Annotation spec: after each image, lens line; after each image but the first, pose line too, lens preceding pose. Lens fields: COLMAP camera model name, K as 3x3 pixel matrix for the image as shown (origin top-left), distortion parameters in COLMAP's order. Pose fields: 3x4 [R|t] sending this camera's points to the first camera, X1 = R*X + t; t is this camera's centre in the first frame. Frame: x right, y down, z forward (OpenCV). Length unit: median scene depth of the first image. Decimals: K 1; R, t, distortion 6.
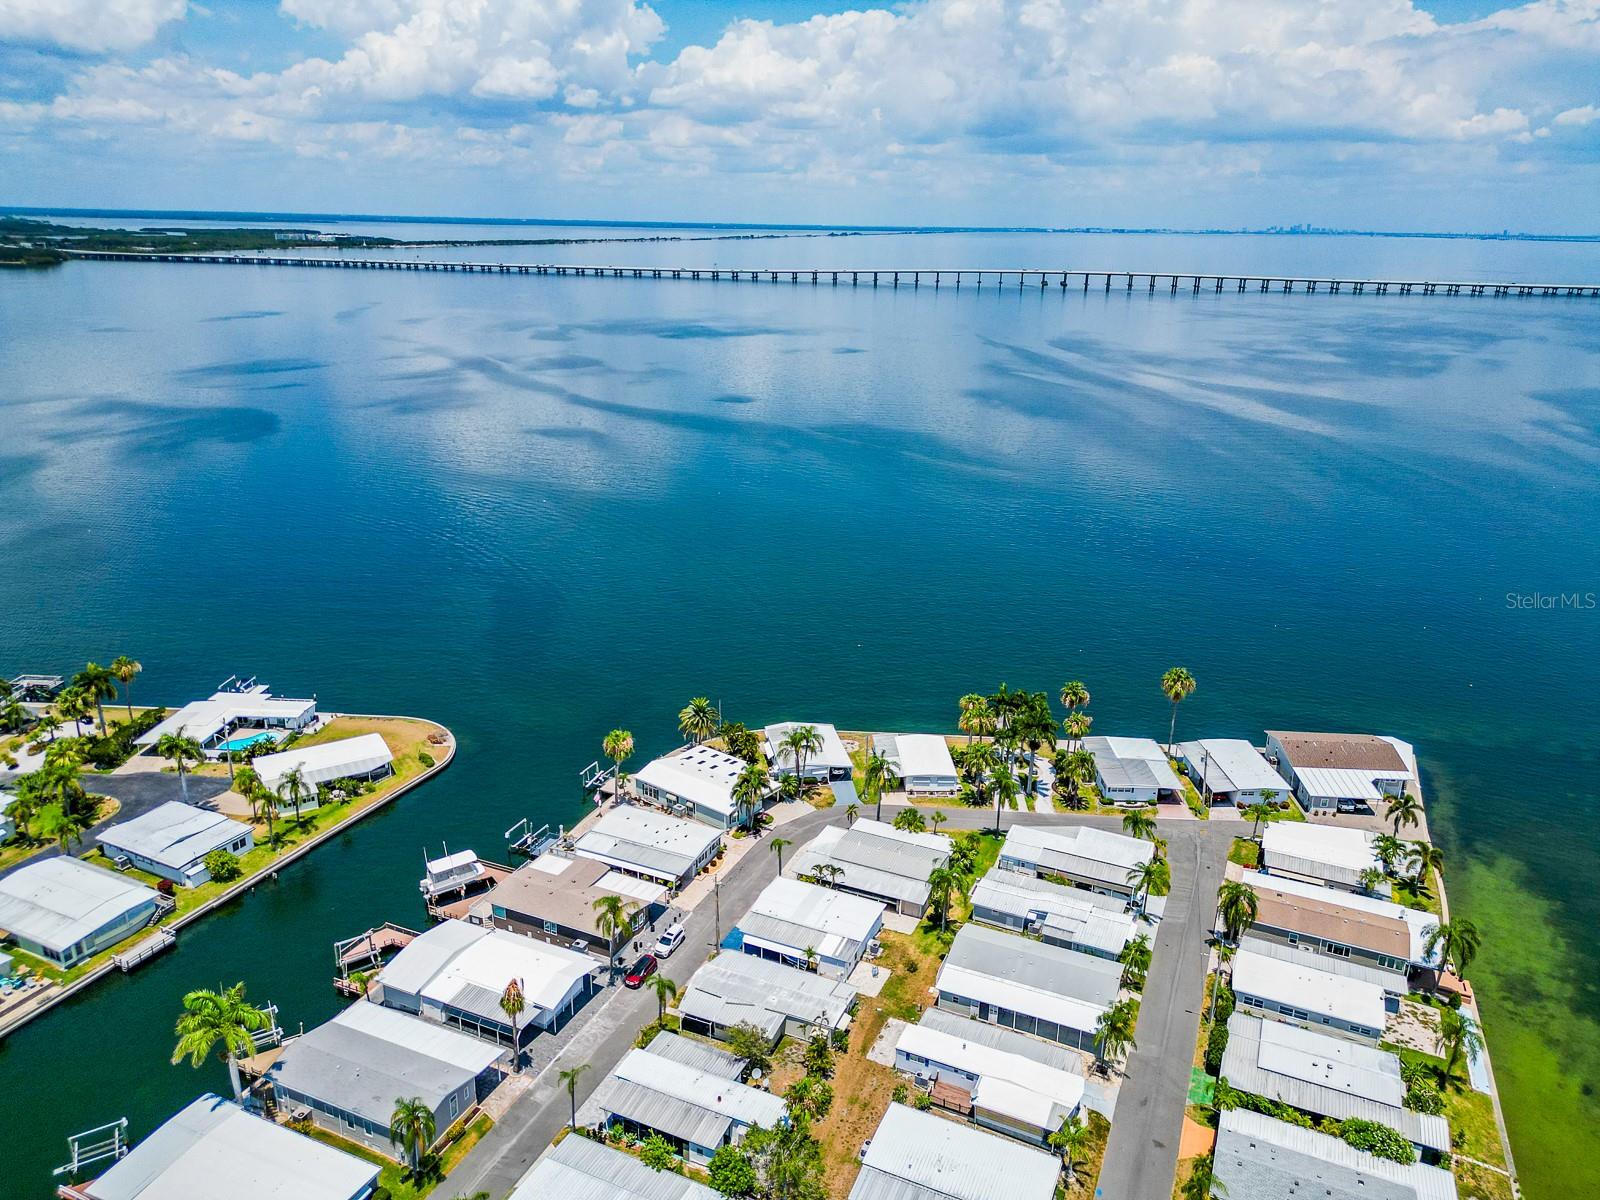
lens RADIAL K [[1132.5, 0, 800.0], [0, 1132.5, 600.0], [0, 0, 1]] dist [0.040001, -0.021883]
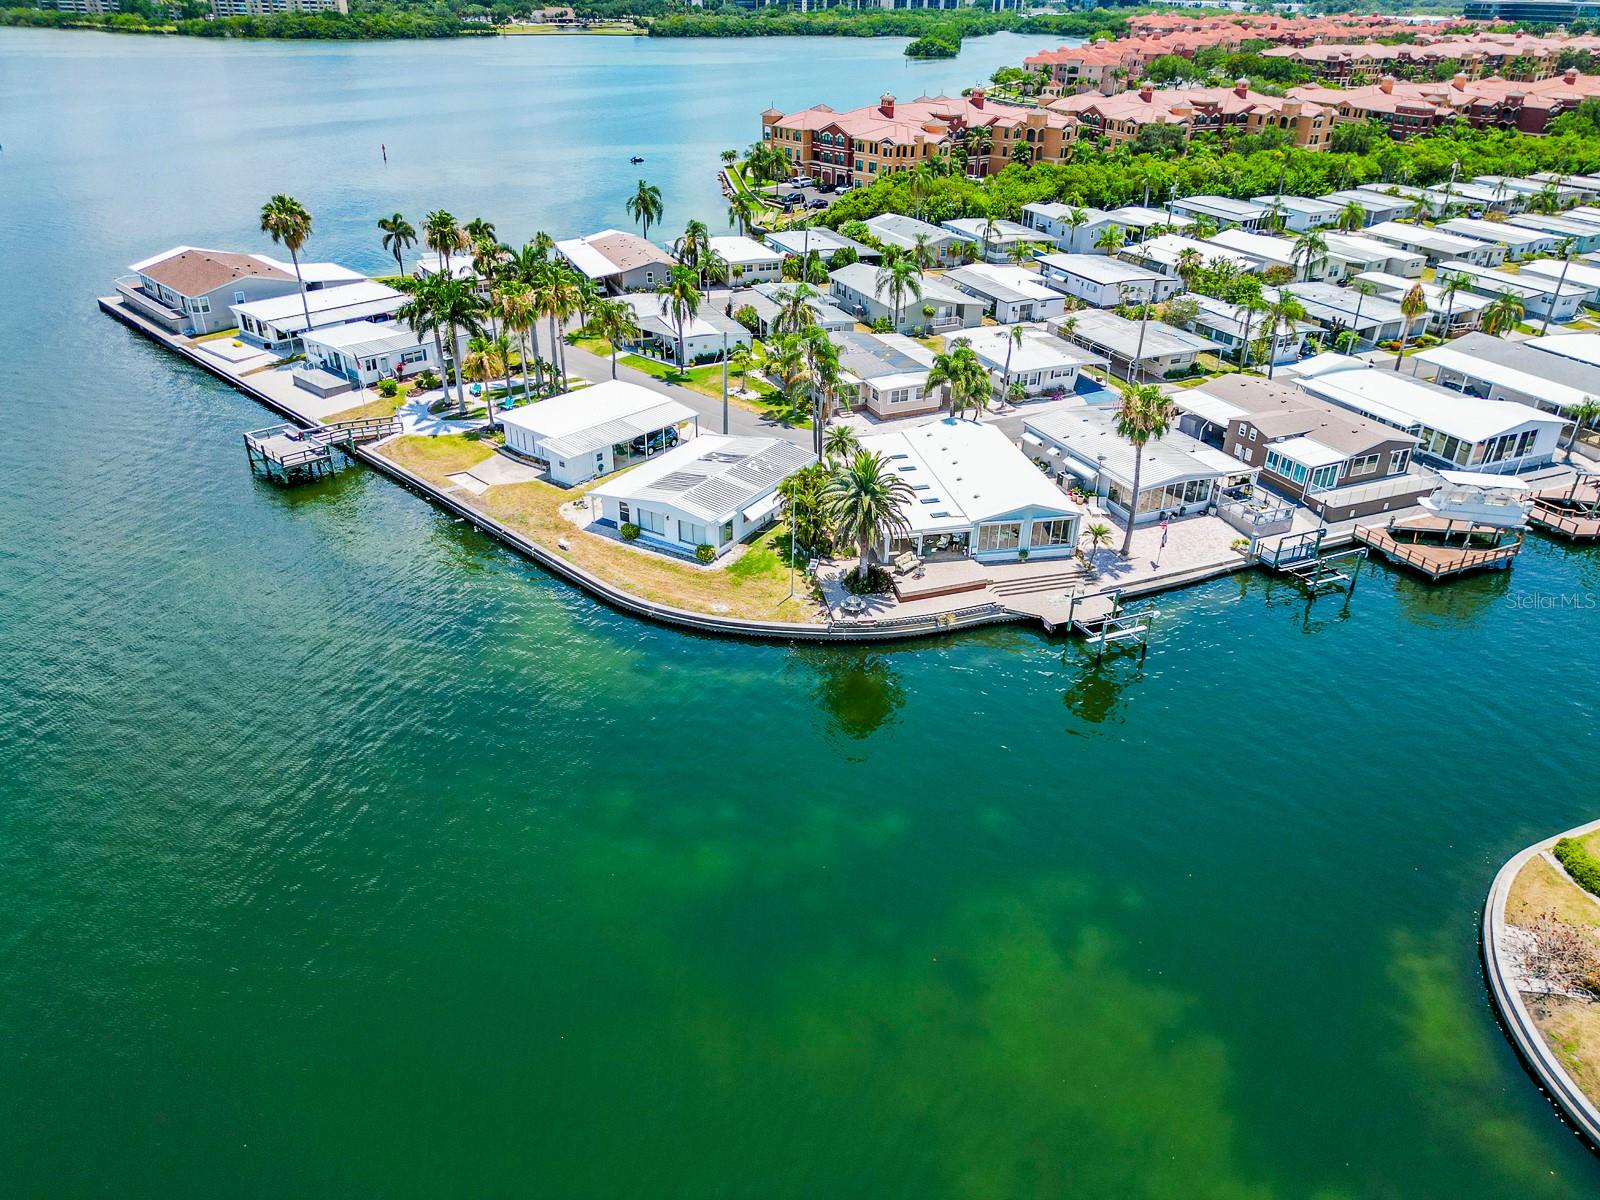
lens RADIAL K [[1124.1, 0, 800.0], [0, 1124.1, 600.0], [0, 0, 1]] dist [0.087702, -0.092968]
pose [[-0.745367, -0.350213, 0.567256, -0.324748], [0.179824, 0.713739, 0.676935, -0.158102], [-0.641944, 0.606571, -0.469020, 1.256954]]
